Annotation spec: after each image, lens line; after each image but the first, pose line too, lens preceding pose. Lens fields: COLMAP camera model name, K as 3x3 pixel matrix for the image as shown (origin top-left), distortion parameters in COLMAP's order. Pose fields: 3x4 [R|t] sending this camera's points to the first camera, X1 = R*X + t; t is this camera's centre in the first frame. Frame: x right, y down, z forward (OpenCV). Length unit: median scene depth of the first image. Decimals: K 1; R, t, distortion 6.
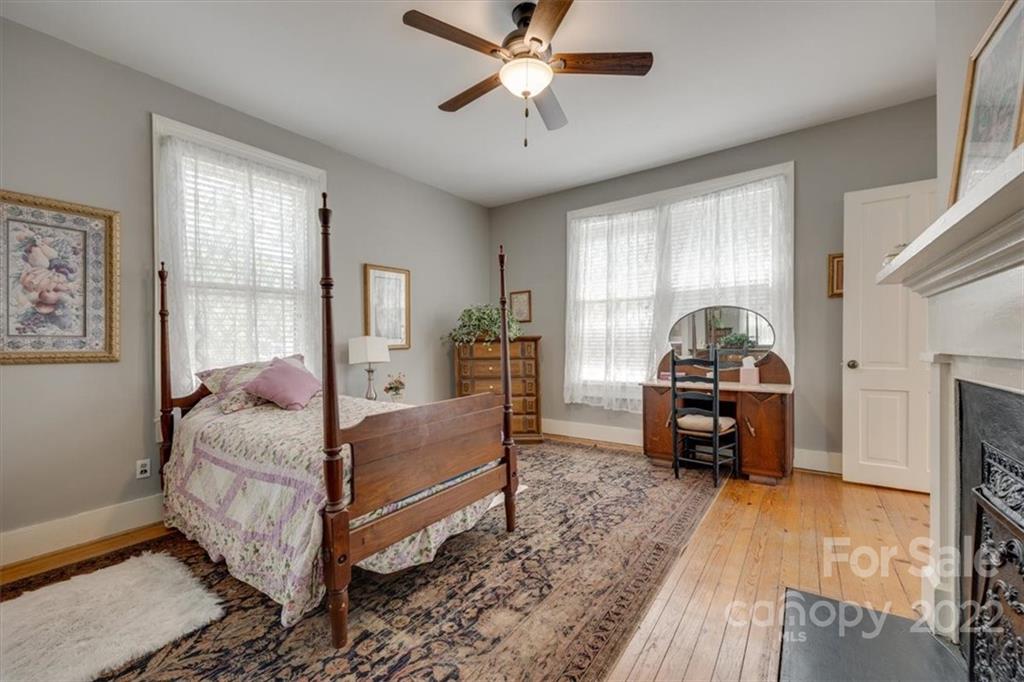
lens RADIAL K [[415.0, 0, 517.0], [0, 415.0, 344.0], [0, 0, 1]] dist [-0.002555, -0.000264]
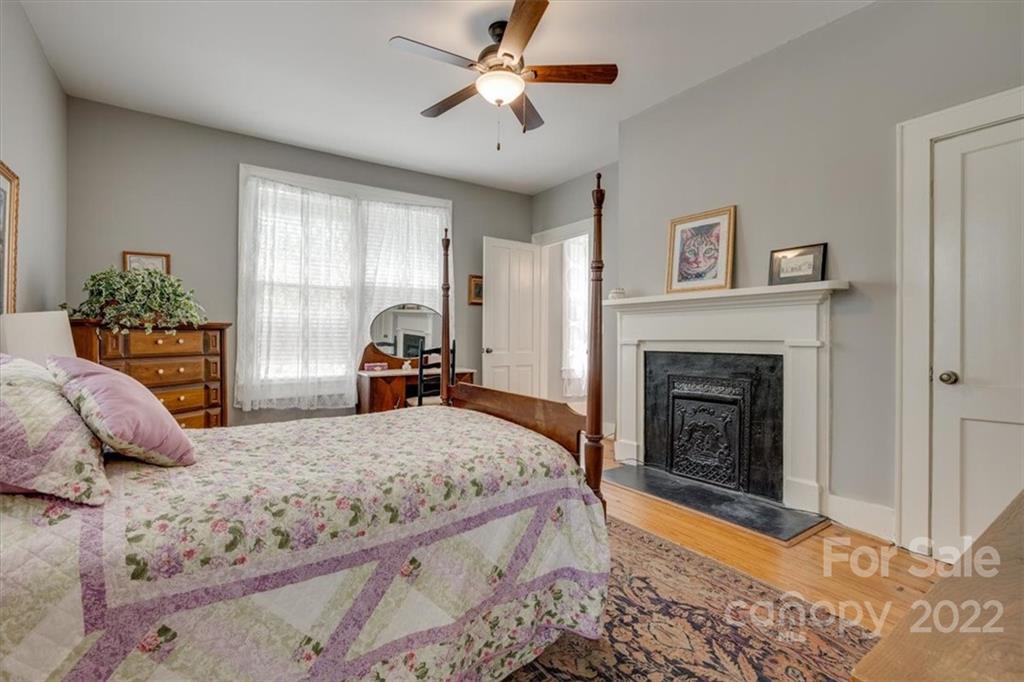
lens RADIAL K [[452.0, 0, 488.5], [0, 452.0, 336.7], [0, 0, 1]] dist [-0.024528, -0.000061]
pose [[0.361938, 0.012198, 0.932122, -0.978555], [-0.003270, 0.999925, -0.011816, 0.023643], [-0.932196, 0.001228, 0.361951, 0.547627]]
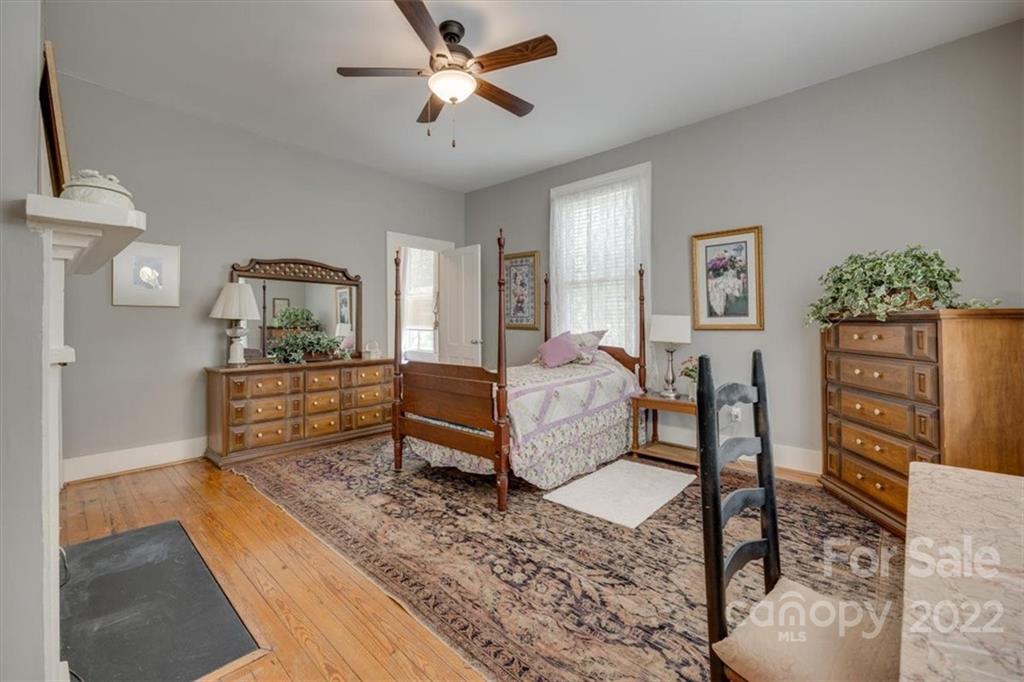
lens RADIAL K [[435.6, 0, 512.3], [0, 435.6, 319.8], [0, 0, 1]] dist [-0.001472, -0.000127]
pose [[-0.137851, 0.006854, -0.990429, 1.053513], [-0.005535, 0.999955, 0.007691, -0.019882], [0.990438, 0.006543, -0.137807, 1.201367]]
